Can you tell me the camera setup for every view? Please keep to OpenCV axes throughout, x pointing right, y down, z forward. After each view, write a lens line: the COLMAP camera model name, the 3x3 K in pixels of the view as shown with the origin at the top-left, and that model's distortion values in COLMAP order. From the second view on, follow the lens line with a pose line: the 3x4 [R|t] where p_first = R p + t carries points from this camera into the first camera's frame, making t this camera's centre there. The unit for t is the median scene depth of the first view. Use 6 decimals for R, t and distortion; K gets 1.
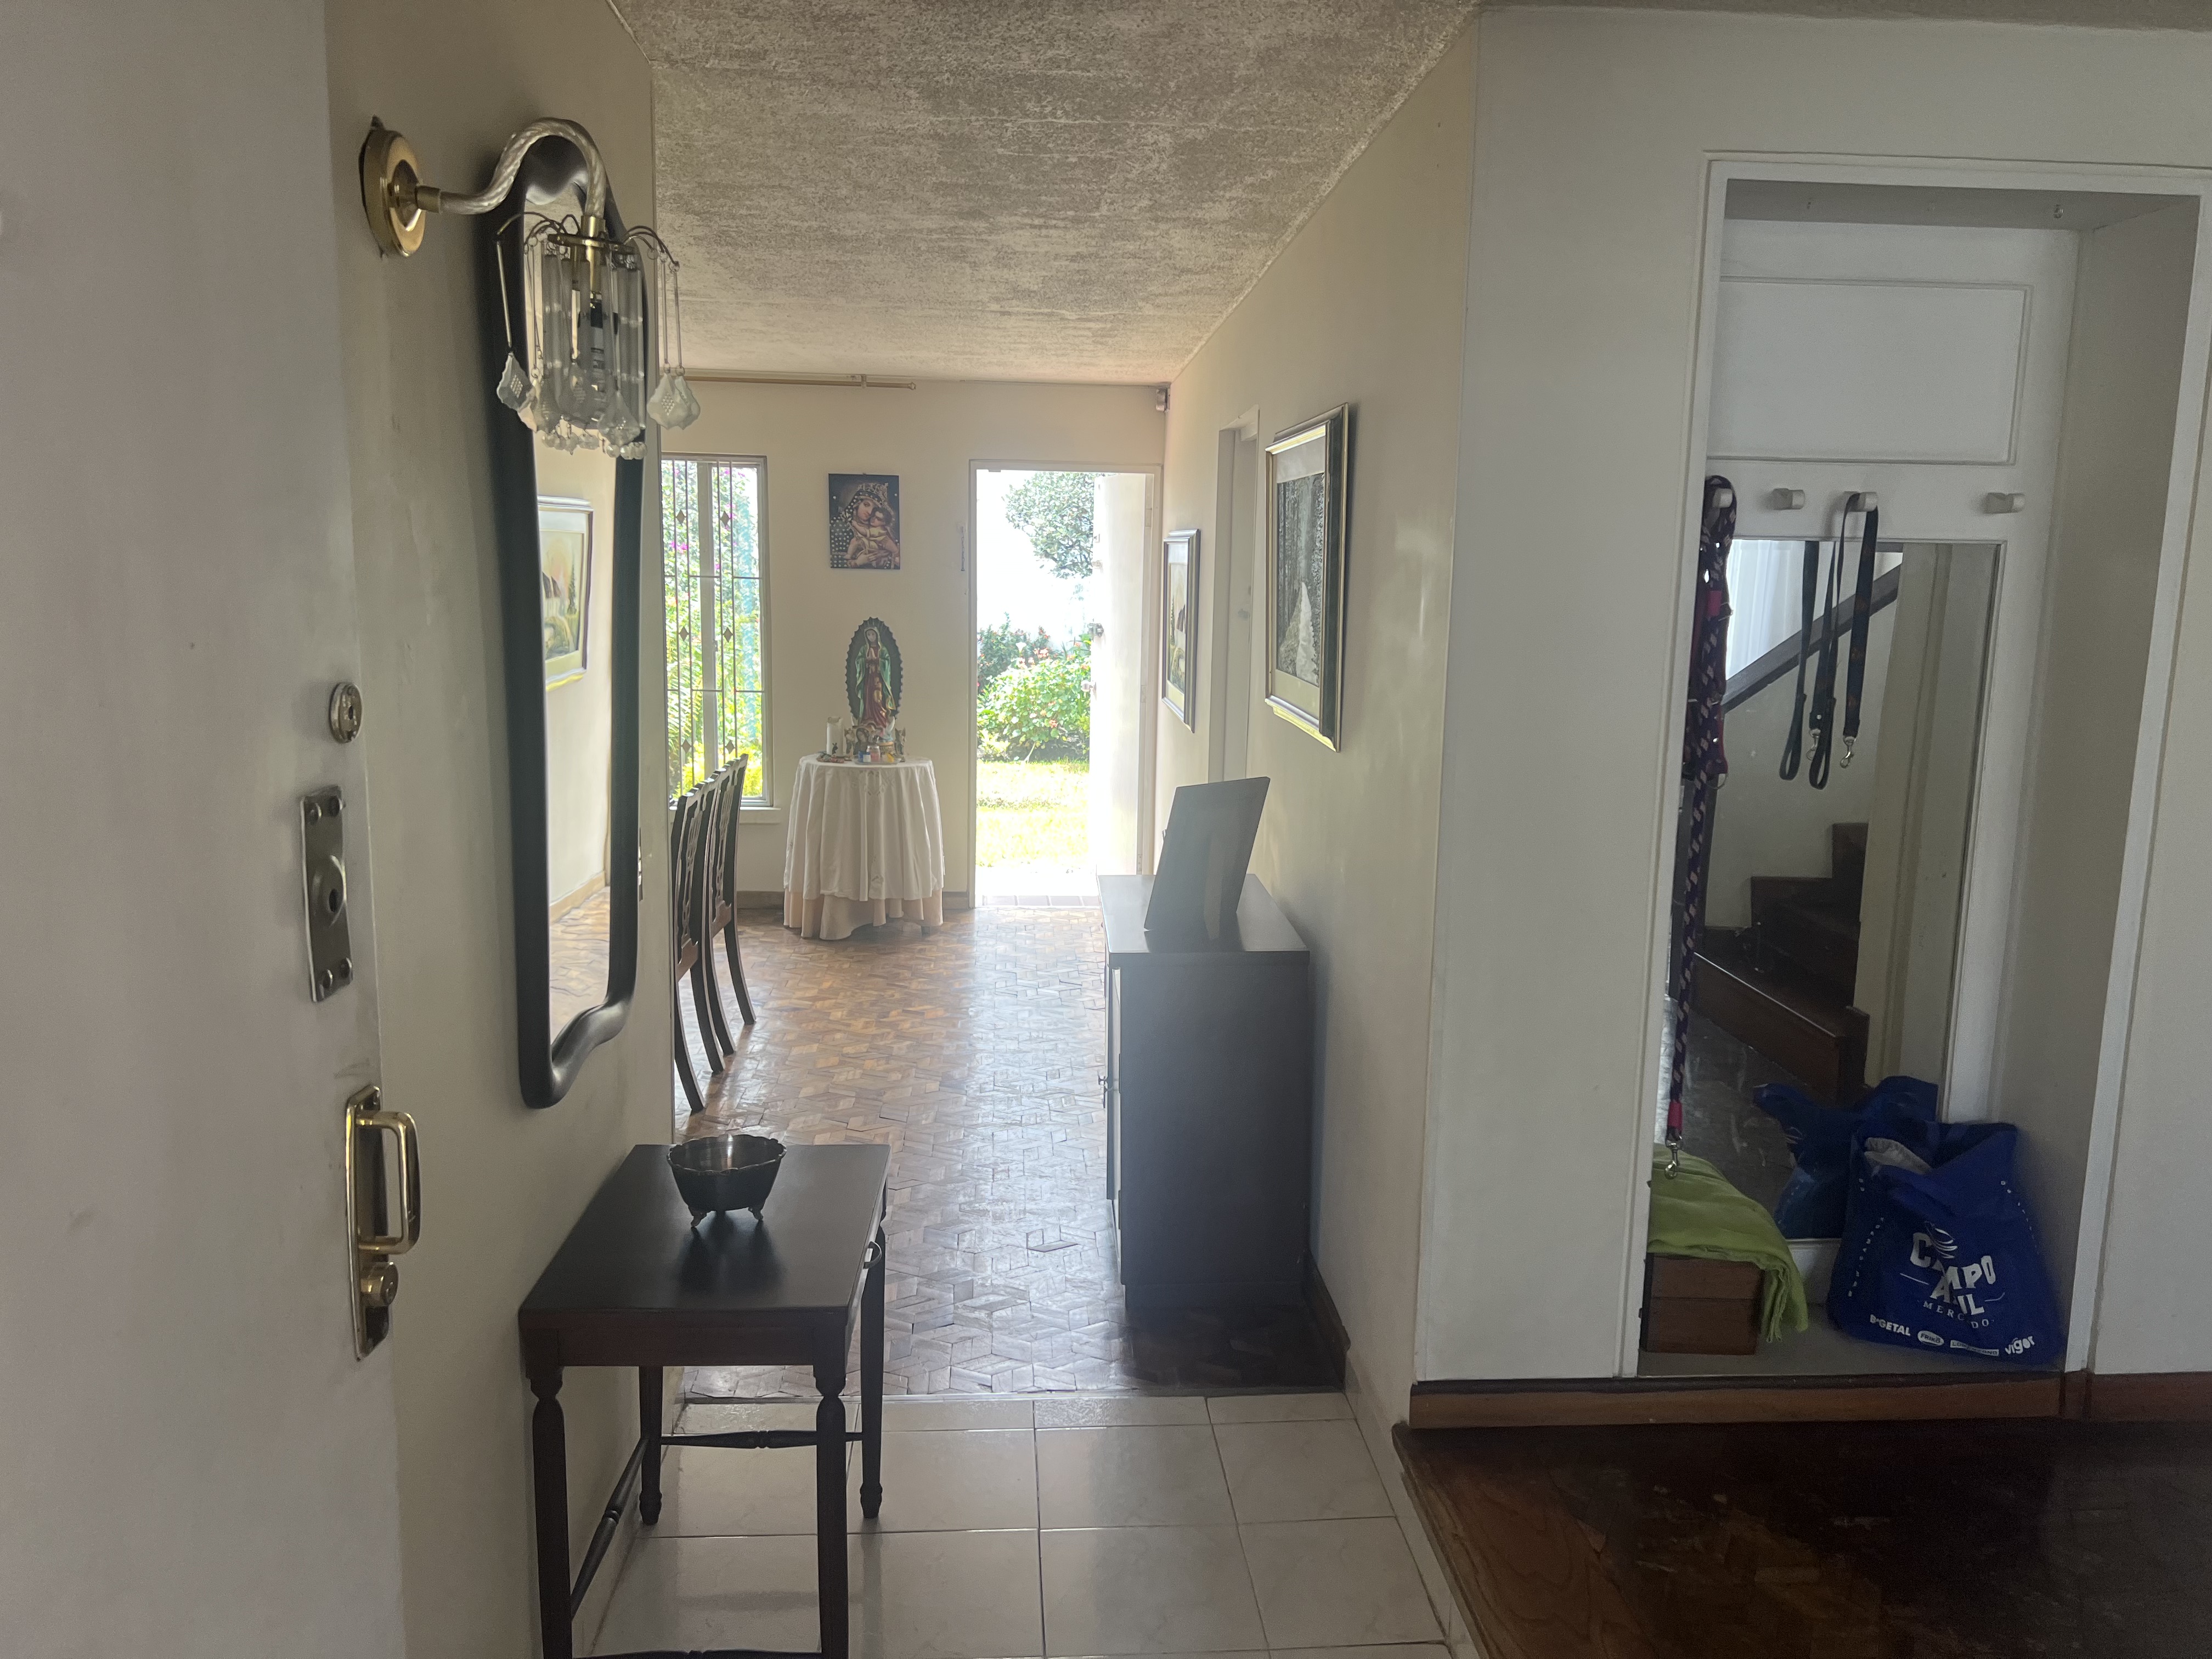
lens RADIAL K [[1648.2, 0, 1112.4], [0, 1648.2, 846.7], [0, 0, 1]] dist [0.163247, -0.418674]
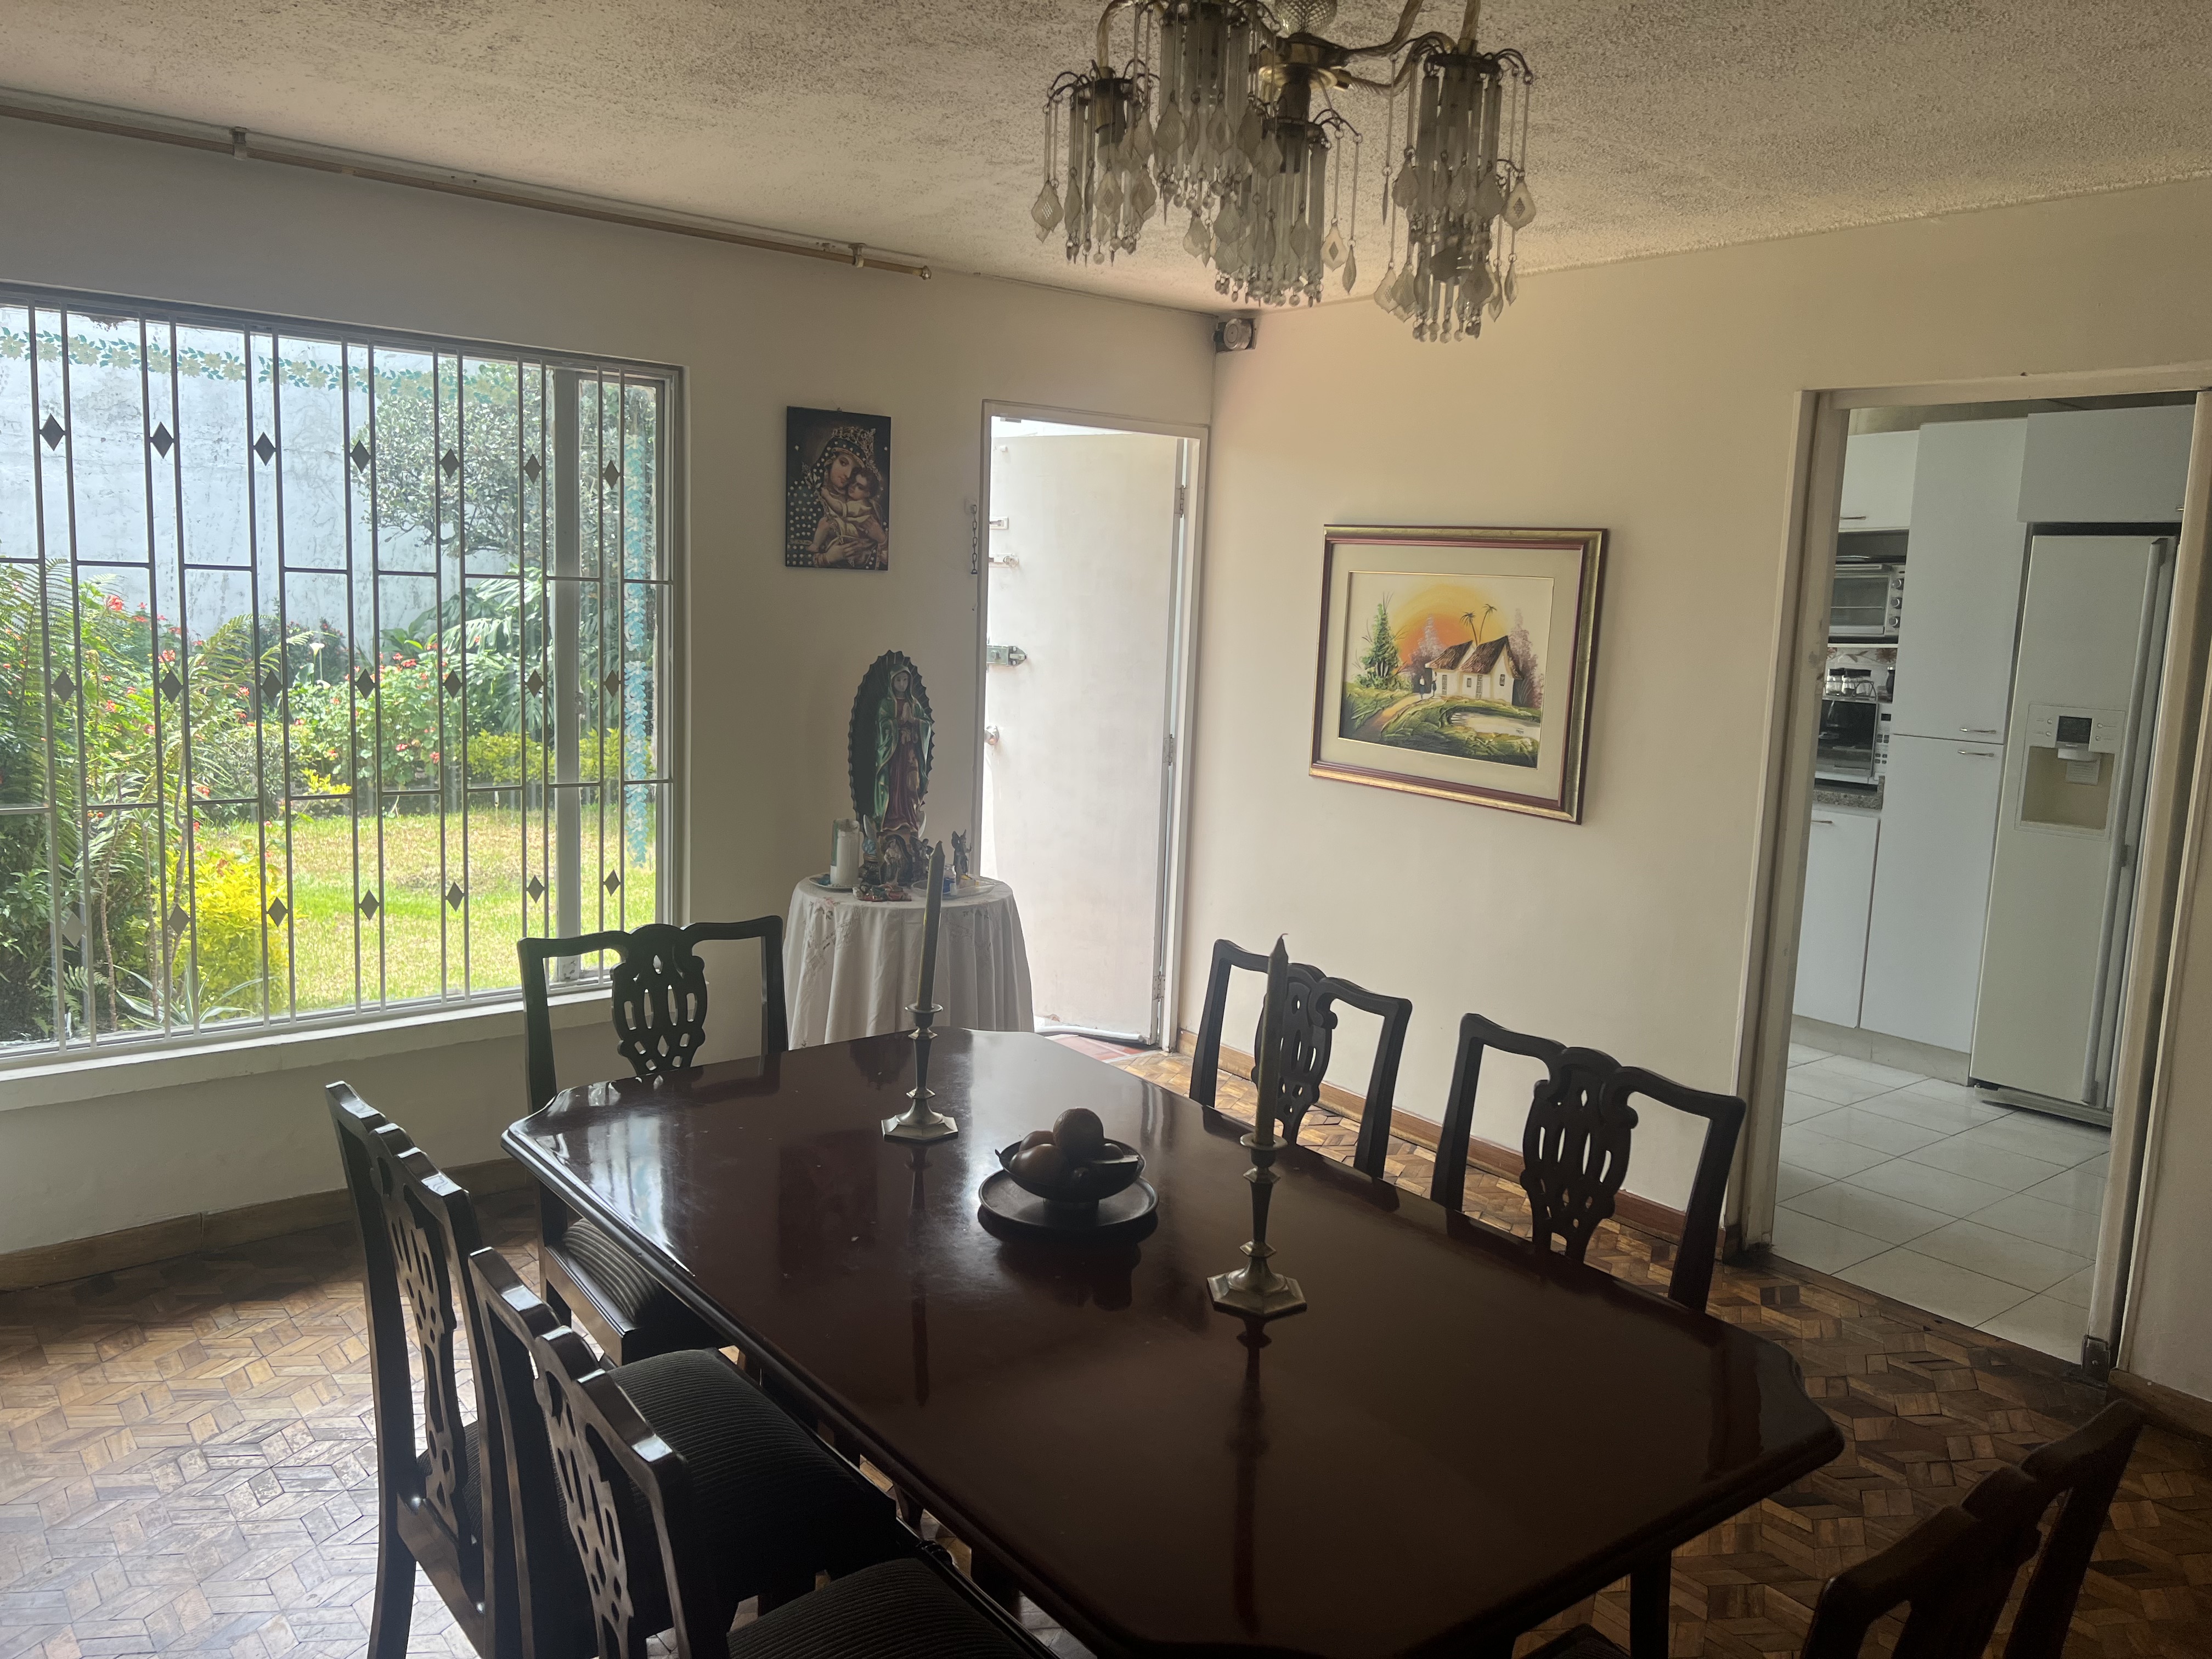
lens RADIAL K [[1671.8, 0, 1079.1], [0, 1671.8, 815.6], [0, 0, 1]] dist [0.059069, -0.080662]
pose [[0.824451, -0.060842, 0.562654, -0.424020], [0.063655, 0.997865, 0.014631, -0.082282], [-0.562343, 0.023753, 0.826563, 0.456424]]
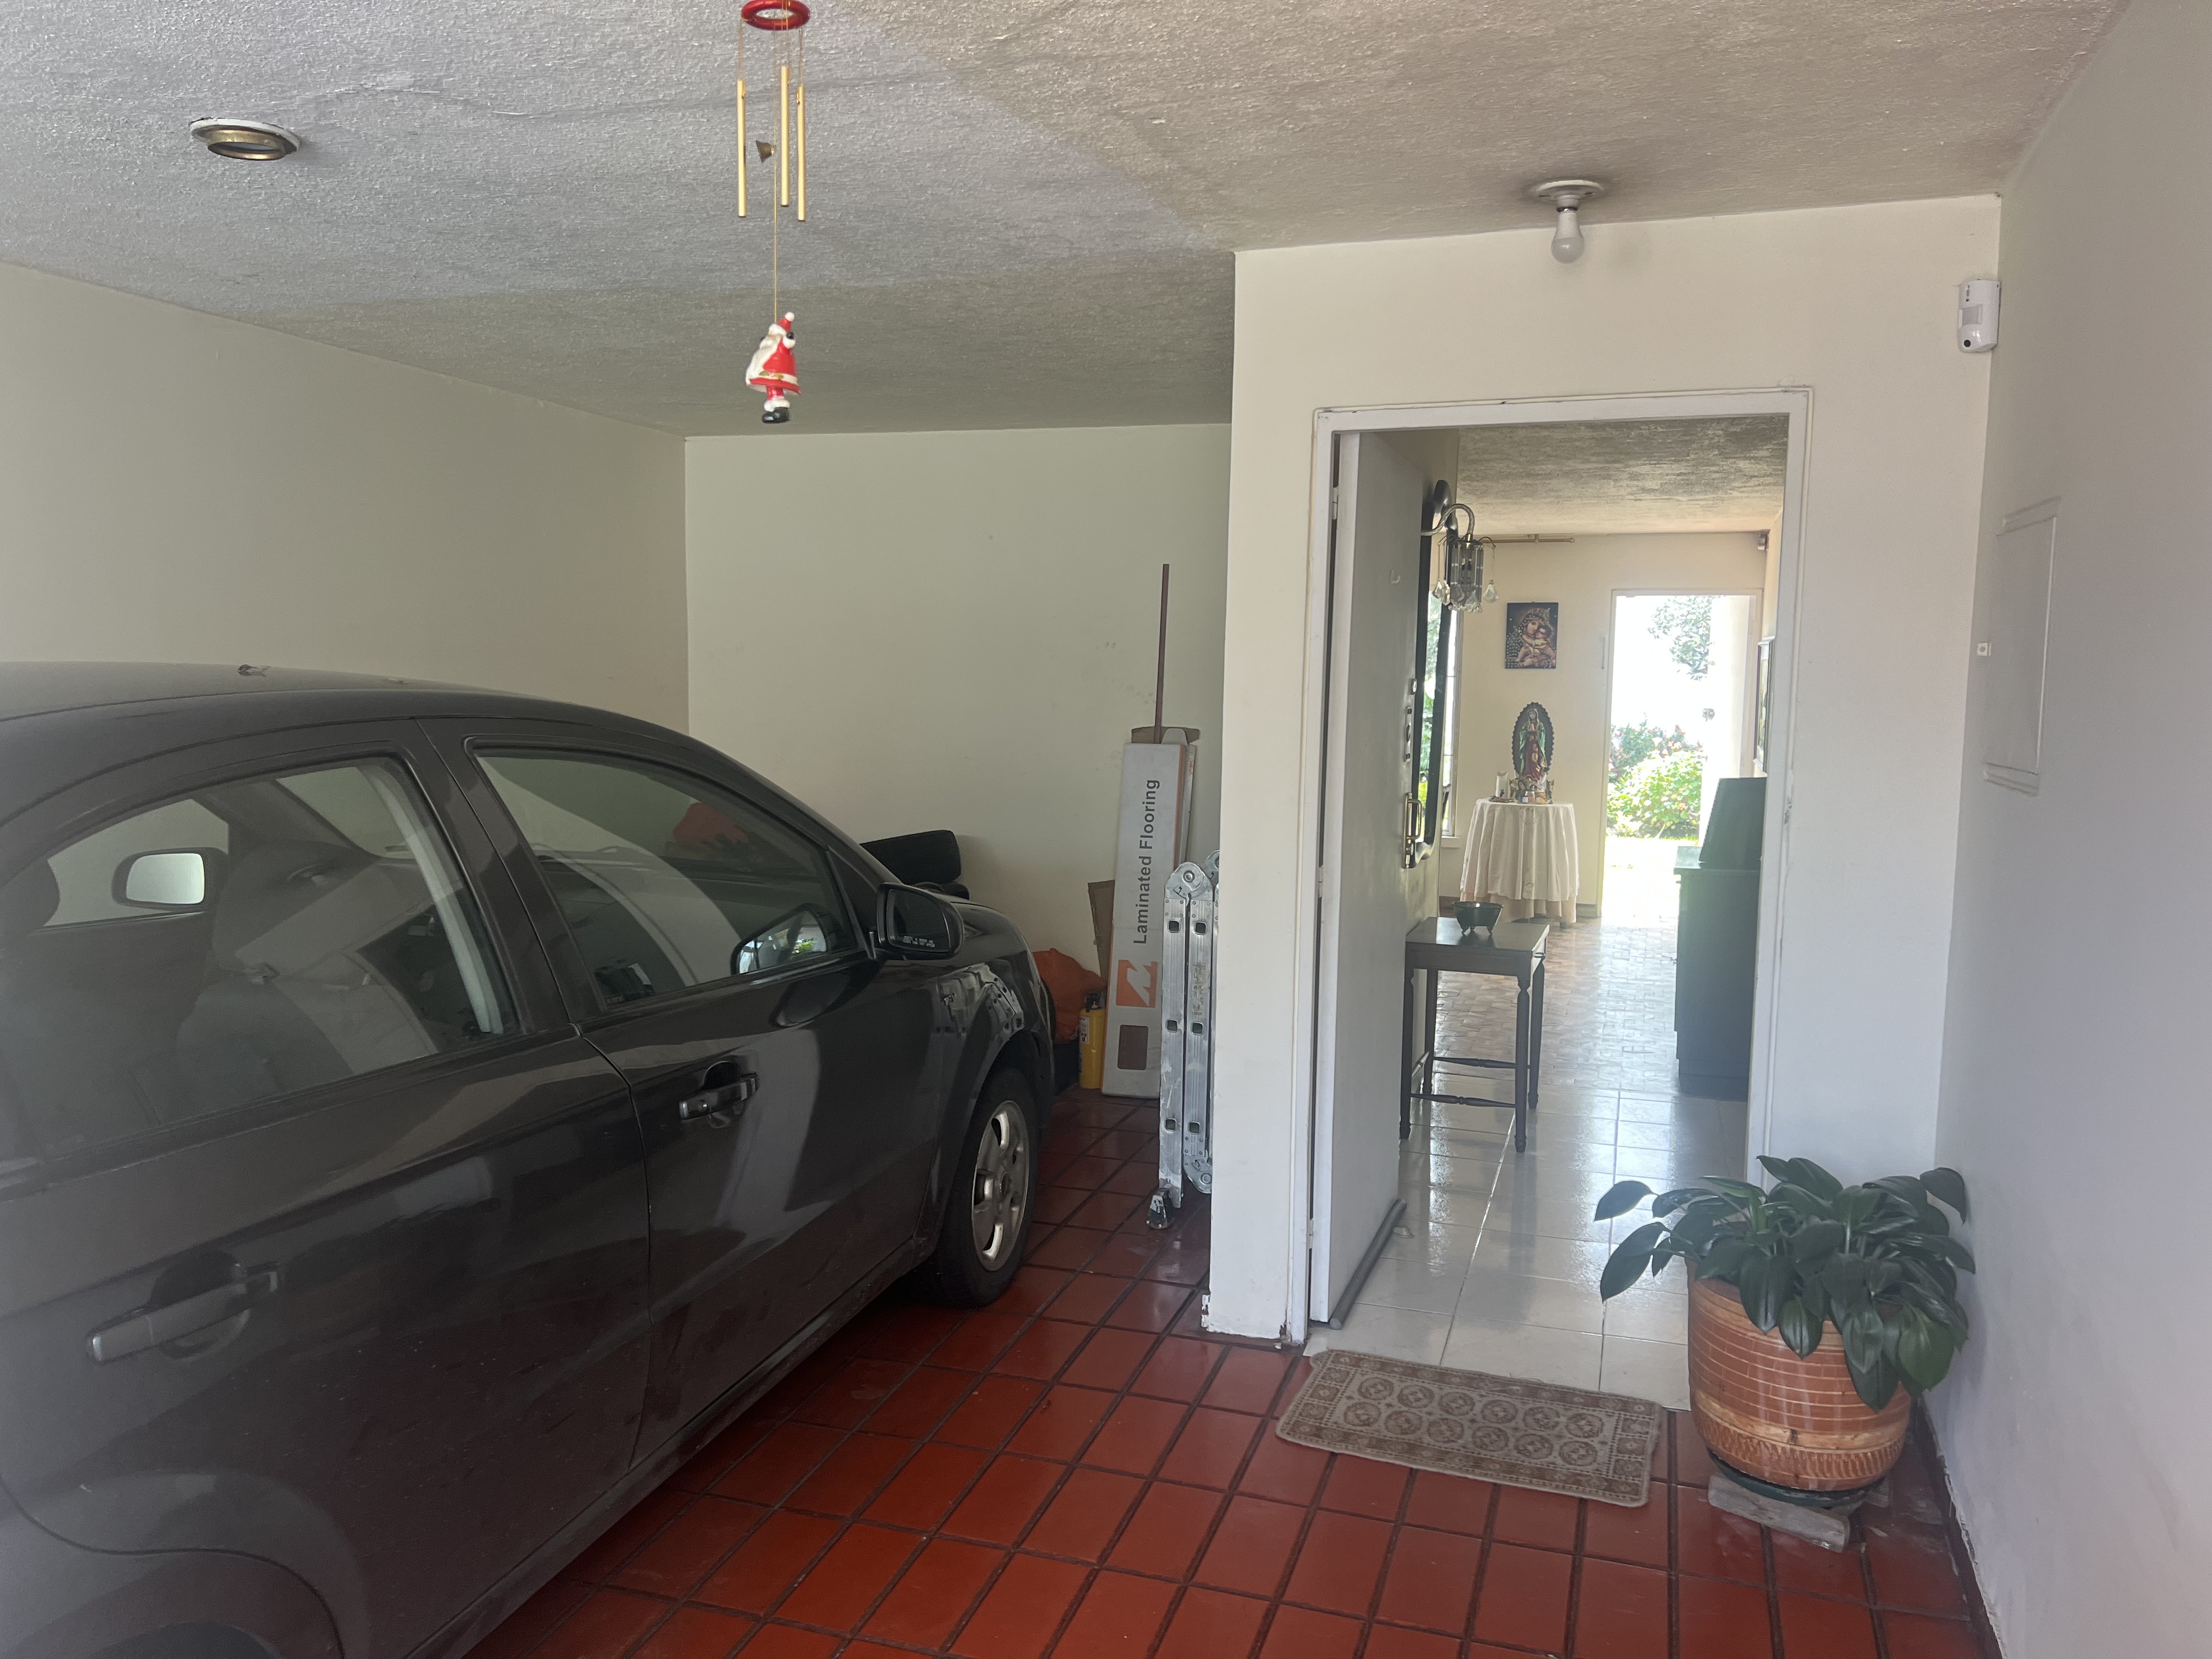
lens RADIAL K [[1648.2, 0, 1112.4], [0, 1648.2, 846.7], [0, 0, 1]] dist [0.163247, -0.418674]
pose [[0.929376, 0.031407, -0.367795, 0.046190], [-0.056765, 0.996682, -0.058331, 0.086112], [0.364743, 0.075089, 0.928076, -0.429970]]
